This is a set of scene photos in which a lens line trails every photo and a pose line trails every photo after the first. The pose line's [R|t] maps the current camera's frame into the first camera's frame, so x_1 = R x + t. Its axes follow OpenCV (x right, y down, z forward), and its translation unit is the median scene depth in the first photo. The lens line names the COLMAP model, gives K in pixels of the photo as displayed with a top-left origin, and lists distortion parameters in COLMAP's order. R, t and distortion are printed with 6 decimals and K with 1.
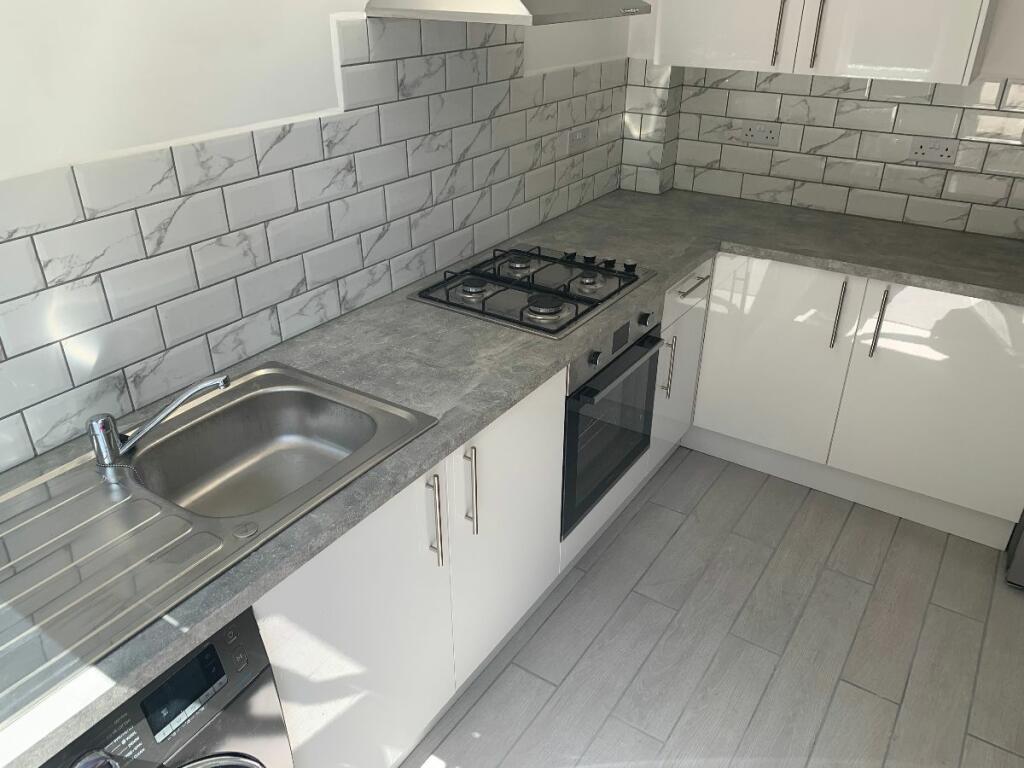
lens RADIAL K [[773.2, 0, 512.0], [0, 773.2, 384.0], [0, 0, 1]] dist [0.033144, -0.054589]
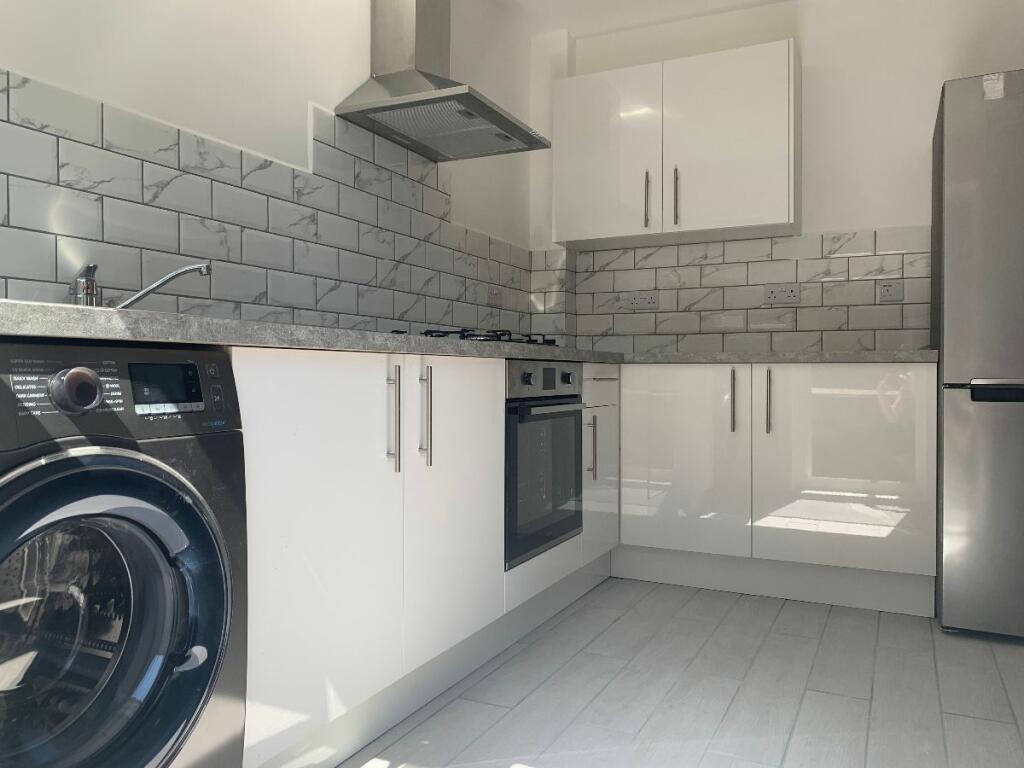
lens RADIAL K [[773.2, 0, 512.0], [0, 773.2, 384.0], [0, 0, 1]] dist [0.033144, -0.054589]
pose [[0.991046, -0.000111, 0.133524, -0.061193], [0.061721, 0.887130, -0.457373, 0.464378], [-0.118402, 0.461519, 0.879194, 0.037369]]
